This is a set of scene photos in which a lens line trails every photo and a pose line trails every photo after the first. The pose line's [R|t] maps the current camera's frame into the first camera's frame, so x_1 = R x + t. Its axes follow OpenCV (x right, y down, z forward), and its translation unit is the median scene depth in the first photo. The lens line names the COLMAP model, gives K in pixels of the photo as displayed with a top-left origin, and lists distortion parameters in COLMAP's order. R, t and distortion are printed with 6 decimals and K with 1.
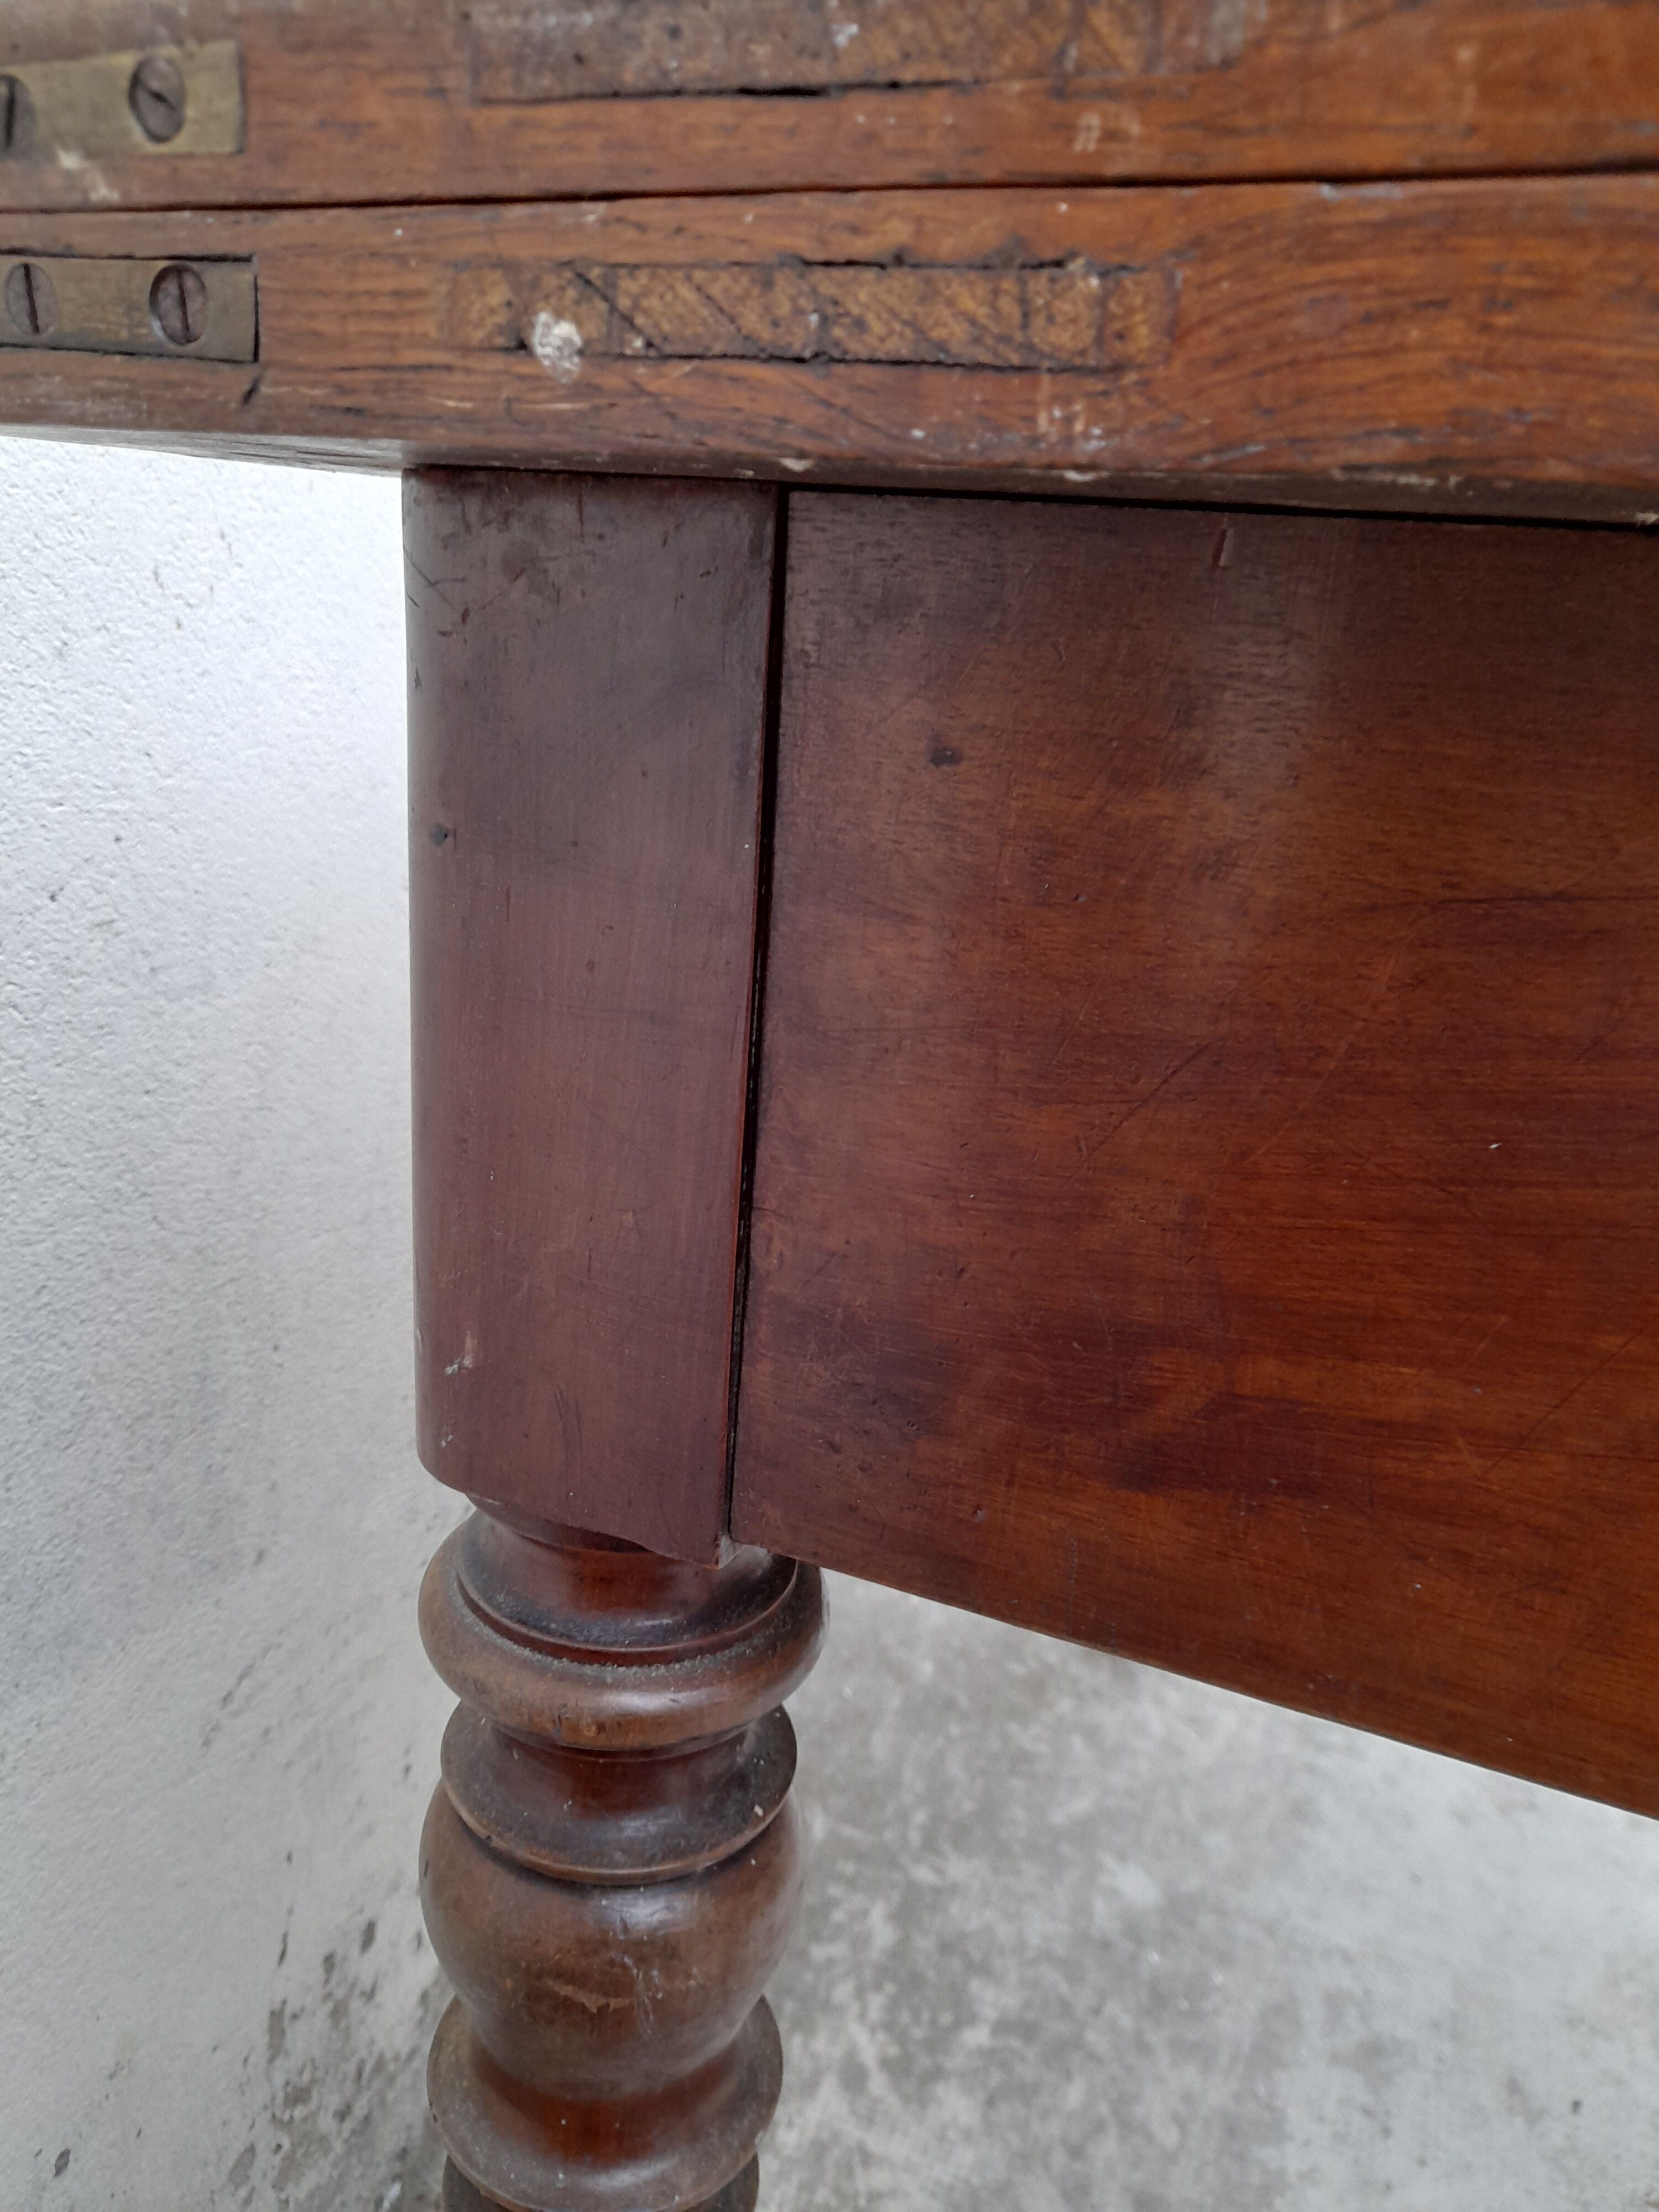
lens RADIAL K [[1653.6, 0, 830.6], [0, 1653.6, 1070.5], [0, 0, 1]] dist [0.028513, -0.032573]
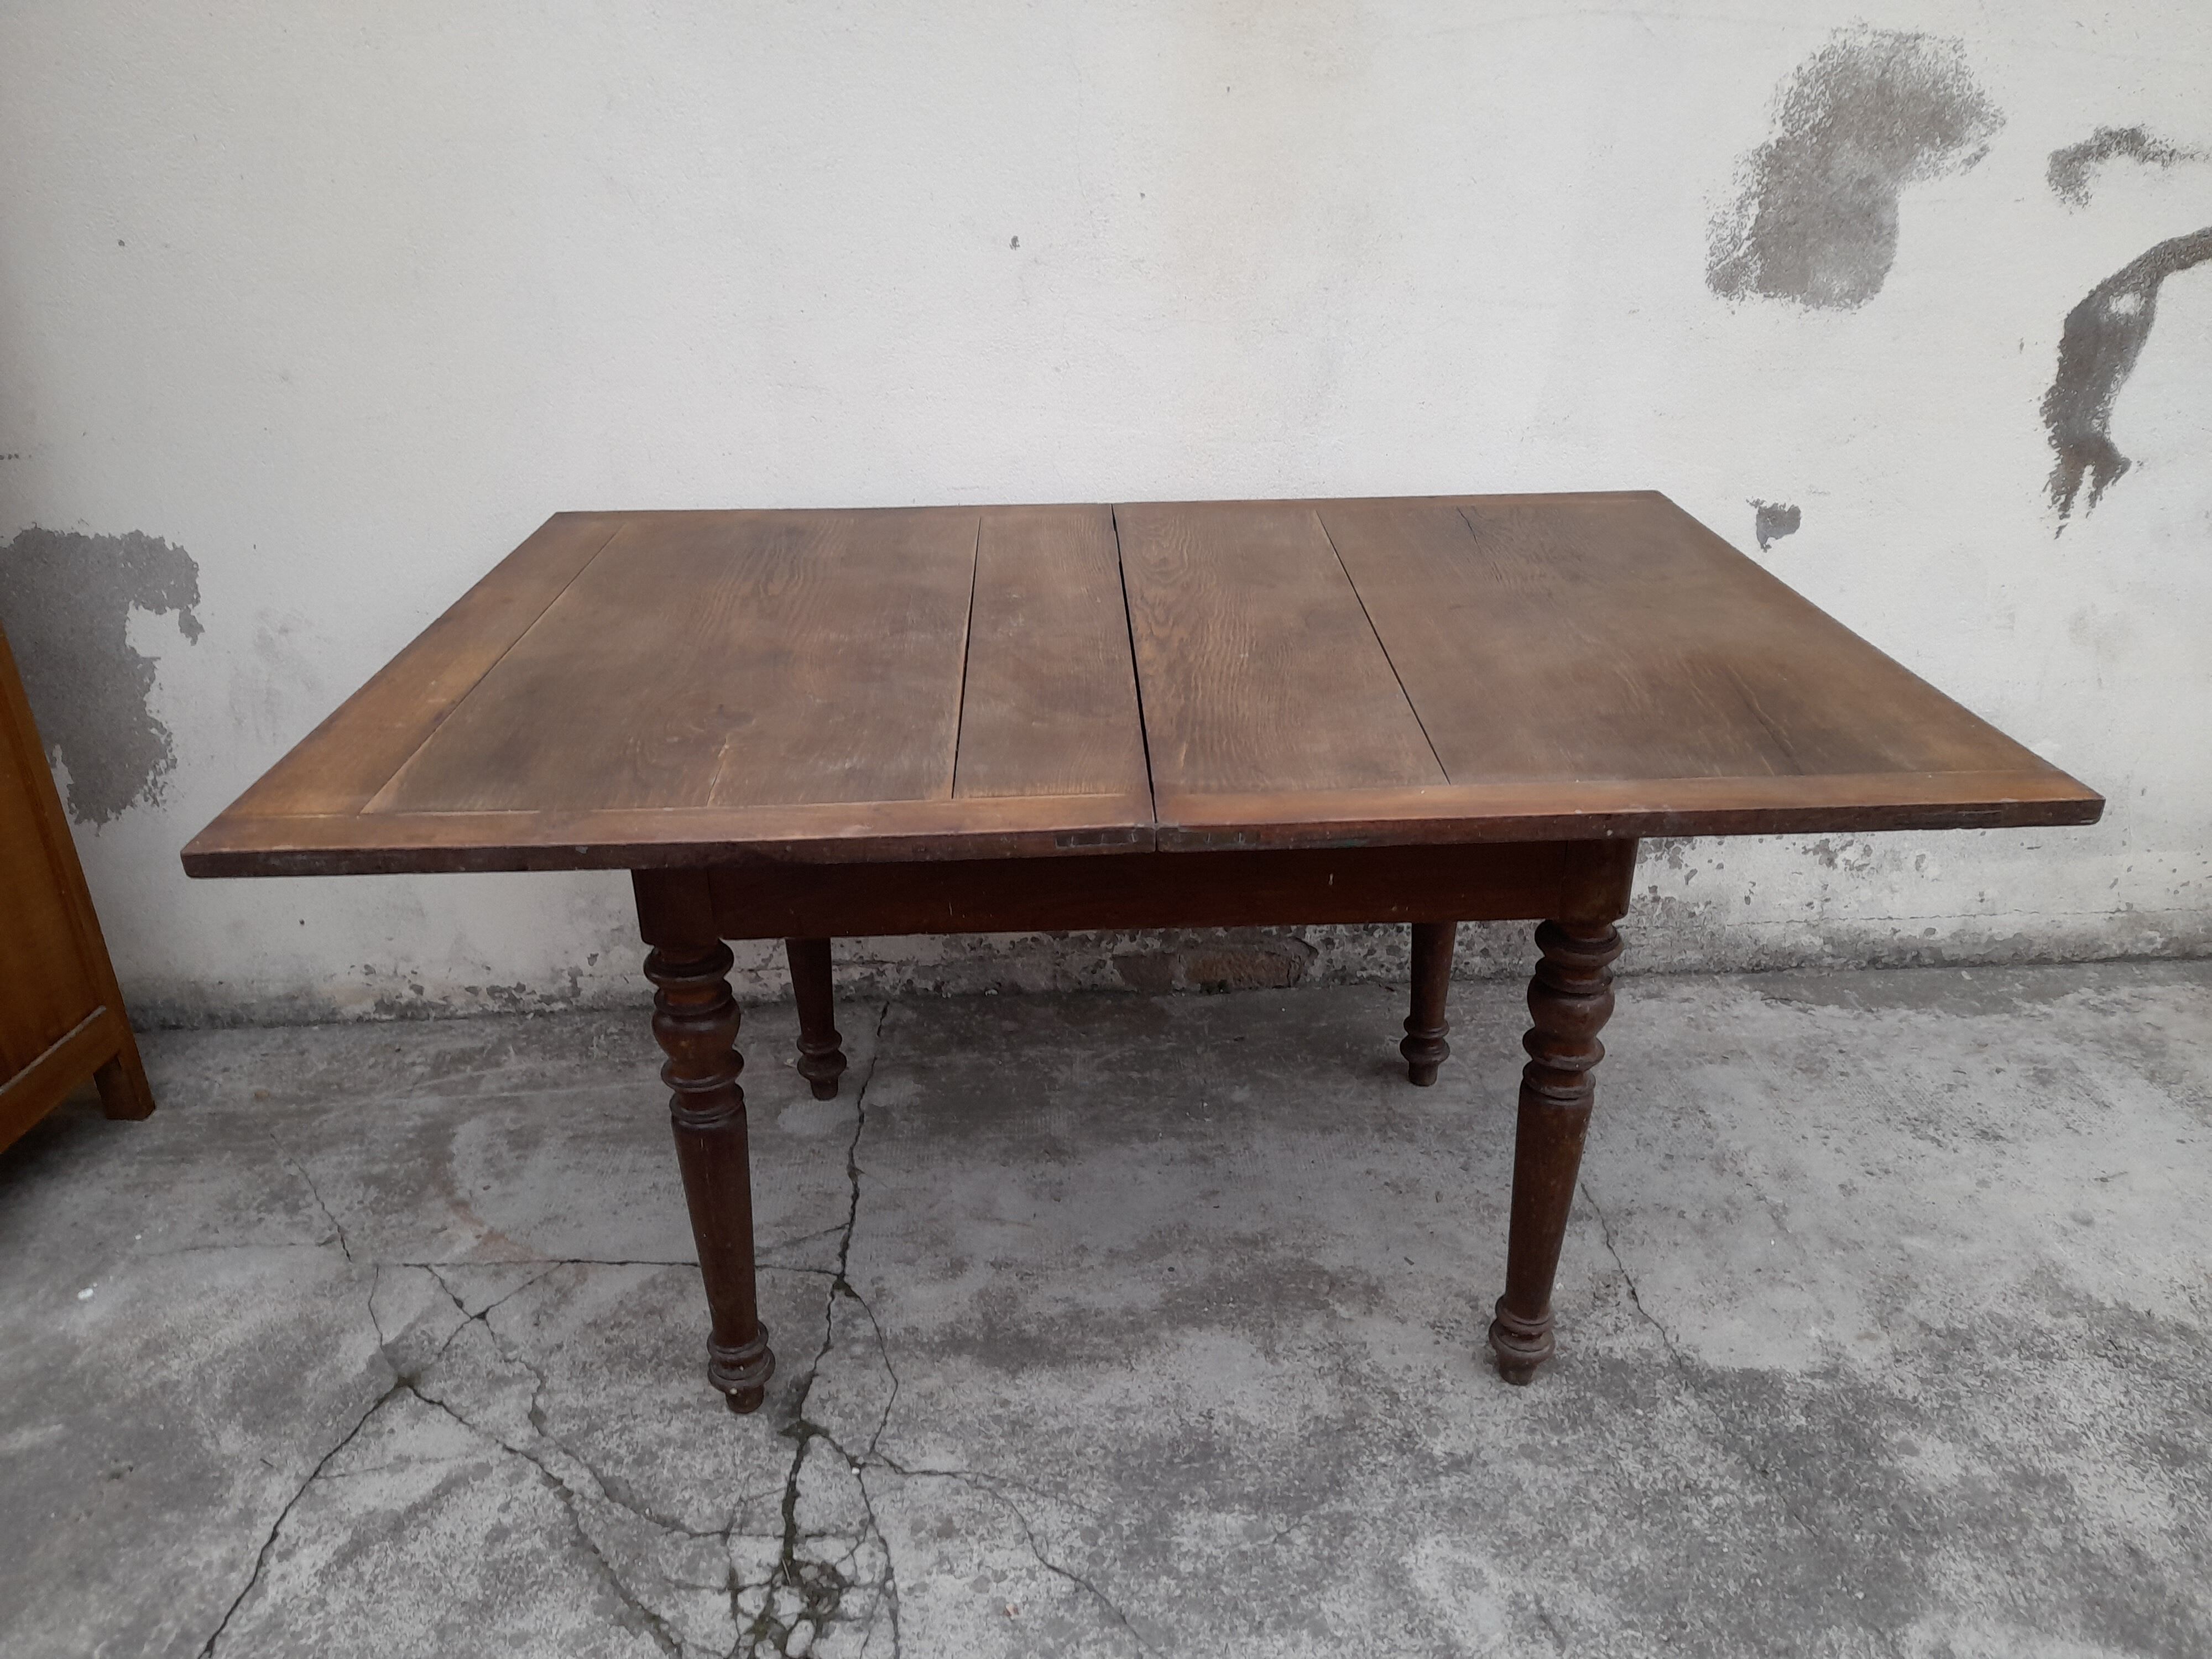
lens RADIAL K [[1653.6, 0, 1116.9], [0, 1653.6, 826.3], [0, 0, 1]] dist [0.028513, -0.032573]
pose [[0.391081, 0.336797, -0.856518, 9.186364], [-0.226271, 0.937259, 0.265231, -2.020554], [0.892108, 0.090078, 0.442752, -0.972777]]
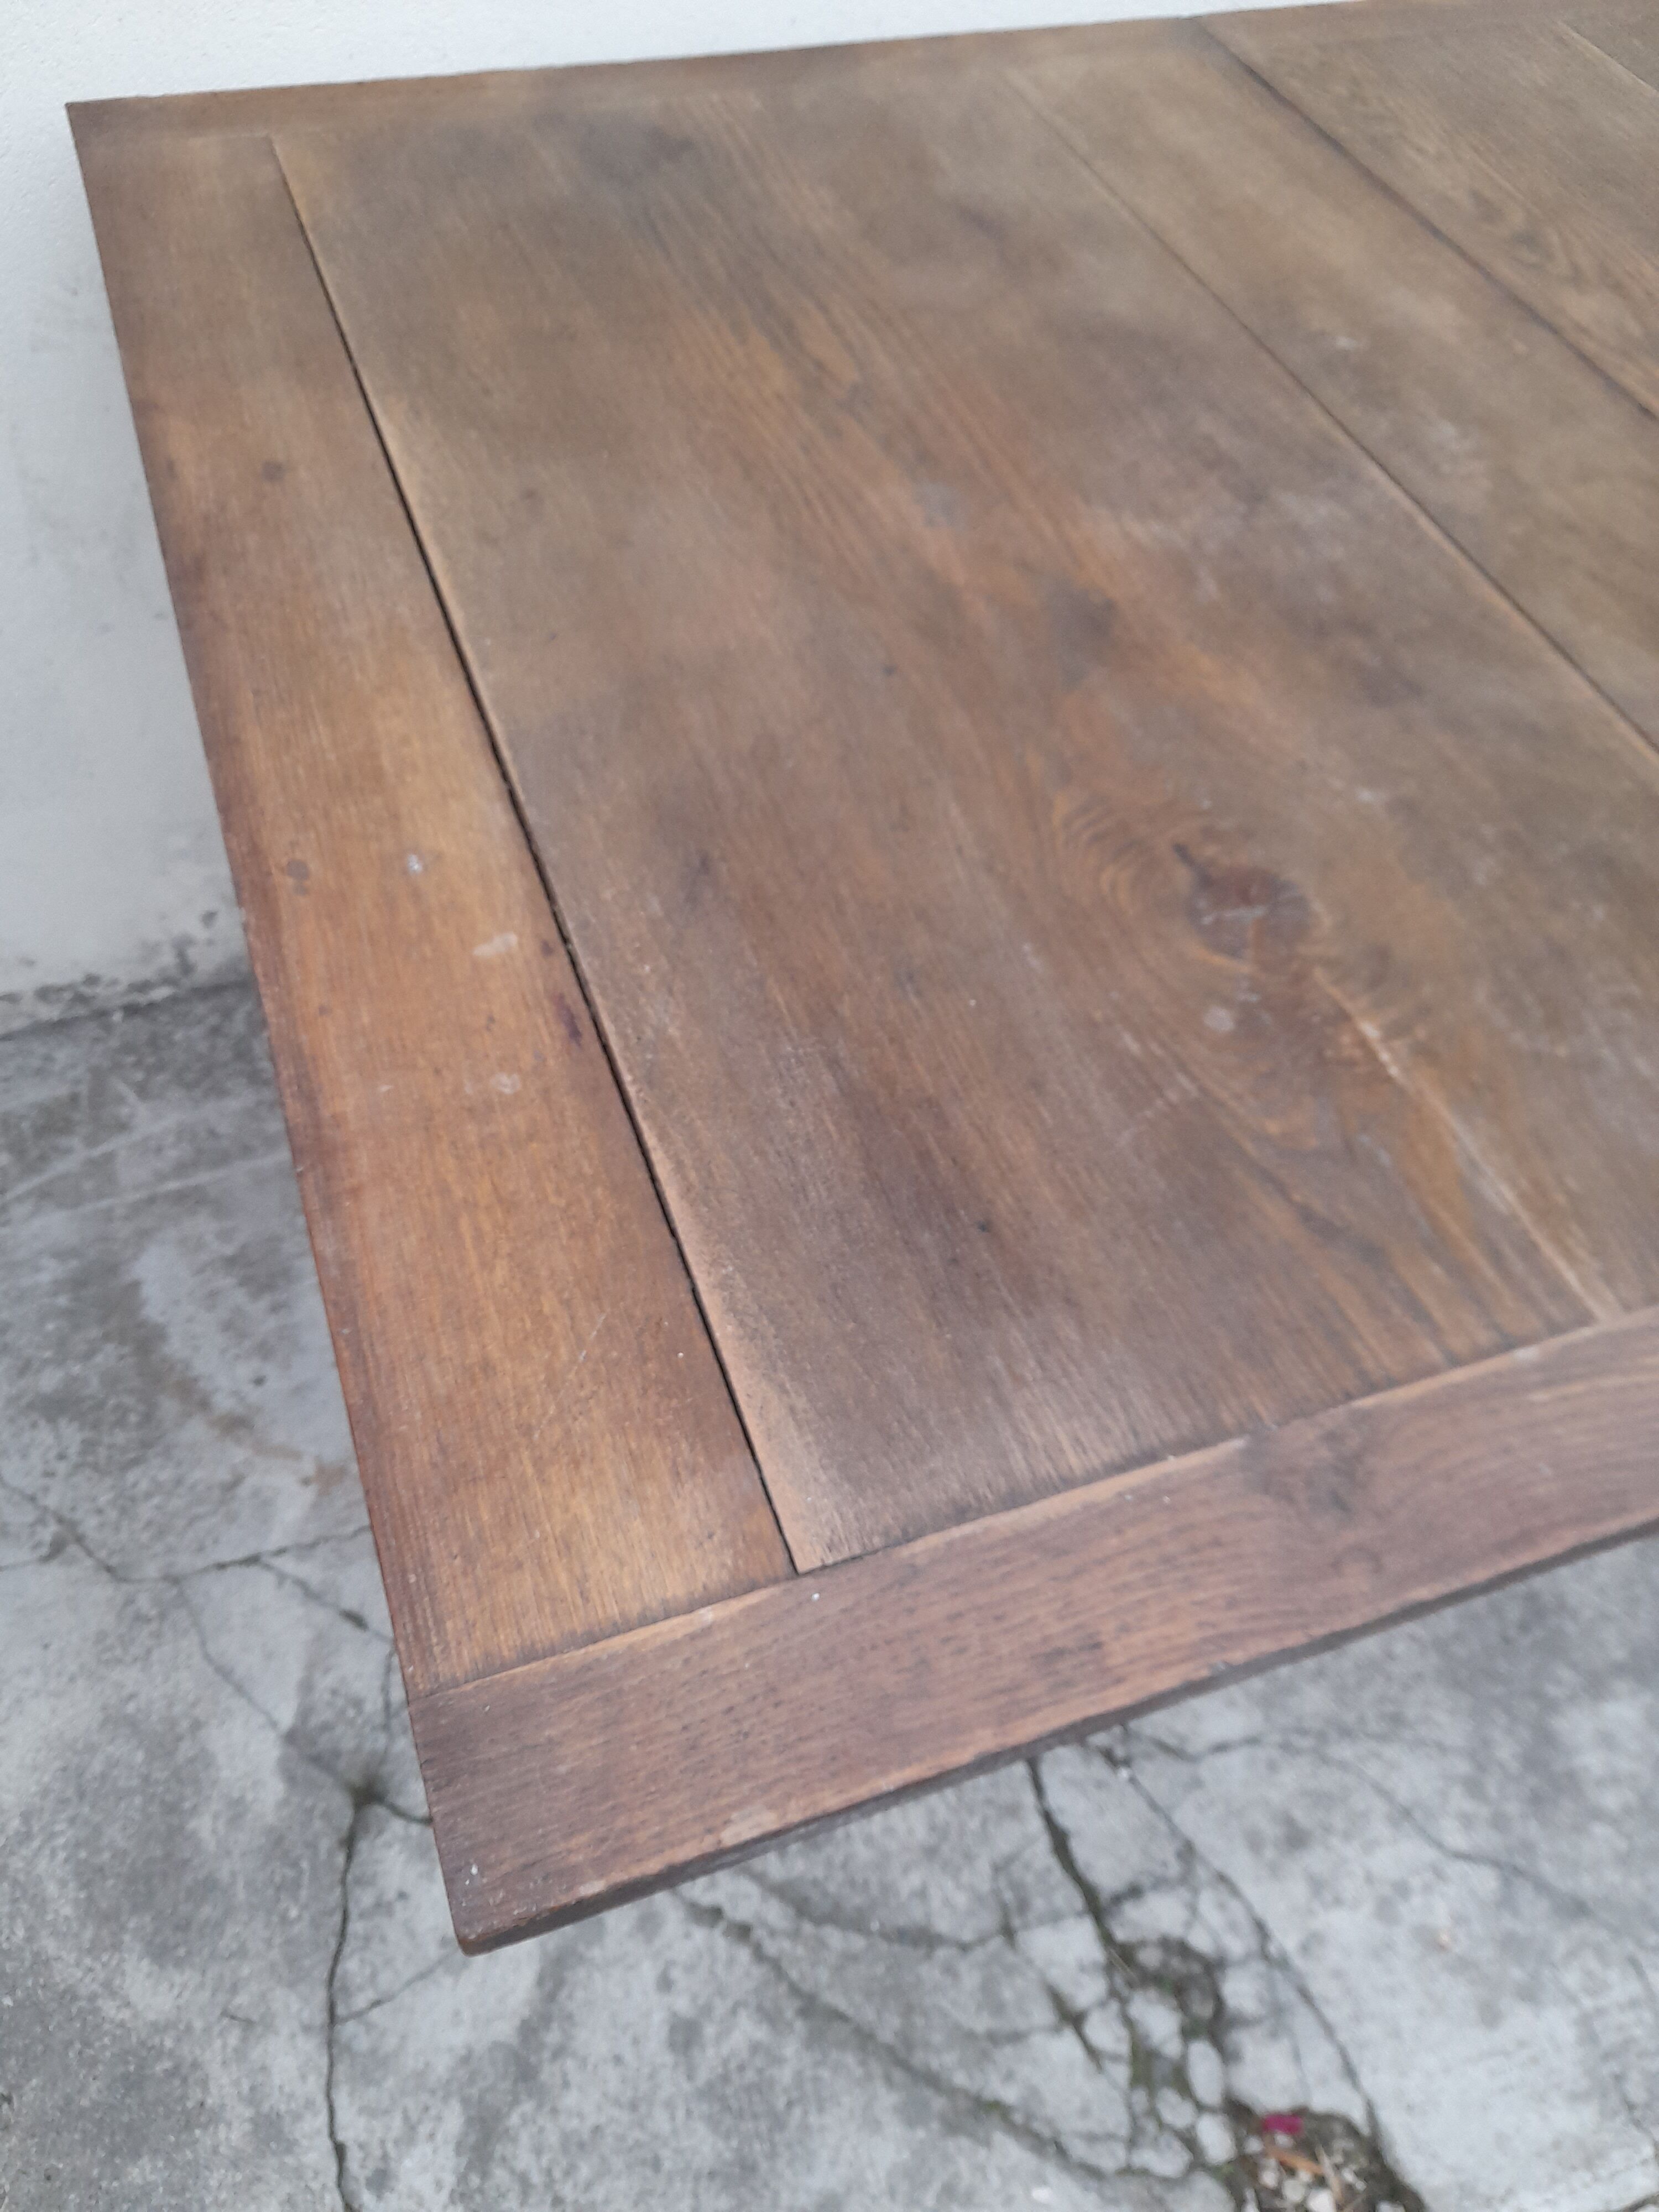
lens RADIAL K [[1653.6, 0, 792.7], [0, 1653.6, 1134.4], [0, 0, 1]] dist [0.028513, -0.032573]
pose [[0.652612, 0.597206, -0.466308, 3.489936], [-0.232616, 0.743630, 0.626821, -1.556934], [0.721101, -0.300600, 0.624221, -1.930261]]
